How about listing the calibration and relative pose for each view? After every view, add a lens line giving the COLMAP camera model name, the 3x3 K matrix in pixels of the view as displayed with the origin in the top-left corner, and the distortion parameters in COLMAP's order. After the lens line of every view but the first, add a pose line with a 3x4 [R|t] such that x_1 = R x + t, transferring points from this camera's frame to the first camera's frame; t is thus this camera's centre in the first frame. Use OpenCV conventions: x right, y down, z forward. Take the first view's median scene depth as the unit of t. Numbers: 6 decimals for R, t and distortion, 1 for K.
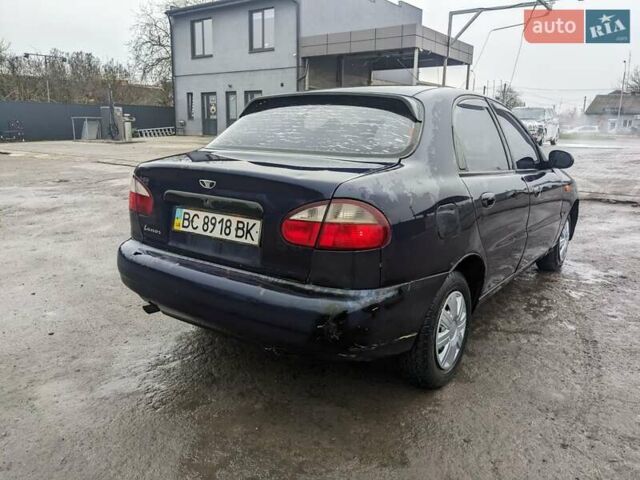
lens RADIAL K [[510.4, 0, 312.3], [0, 510.4, 240.1], [0, 0, 1]] dist [0.067312, -0.107563]
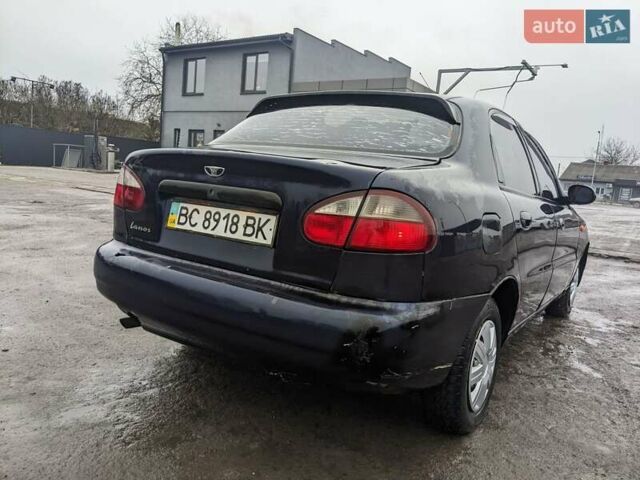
lens RADIAL K [[510.6, 0, 316.4], [0, 510.6, 243.6], [0, 0, 1]] dist [0.061937, -0.102016]
pose [[0.996748, 0.062775, 0.050519, -0.067893], [-0.058158, 0.994405, -0.088185, 0.069075], [-0.055772, 0.084960, 0.994822, 0.153912]]
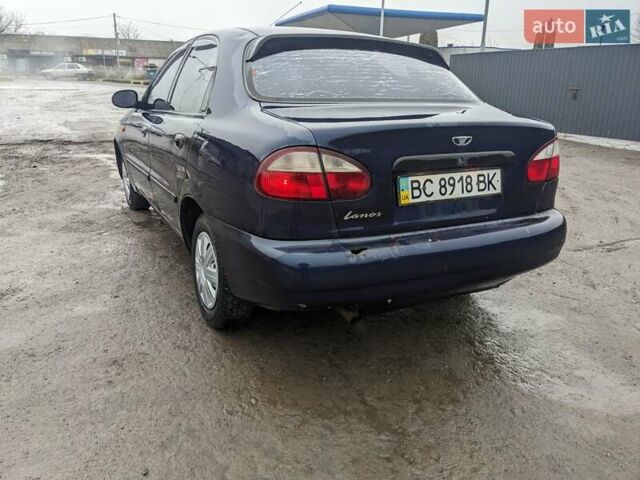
lens RADIAL K [[510.6, 0, 316.4], [0, 510.6, 243.6], [0, 0, 1]] dist [0.061937, -0.102016]
pose [[0.438913, -0.280028, 0.853779, -1.080378], [0.180854, 0.958282, 0.221330, -0.172385], [-0.880140, 0.057265, 0.471247, 0.763253]]
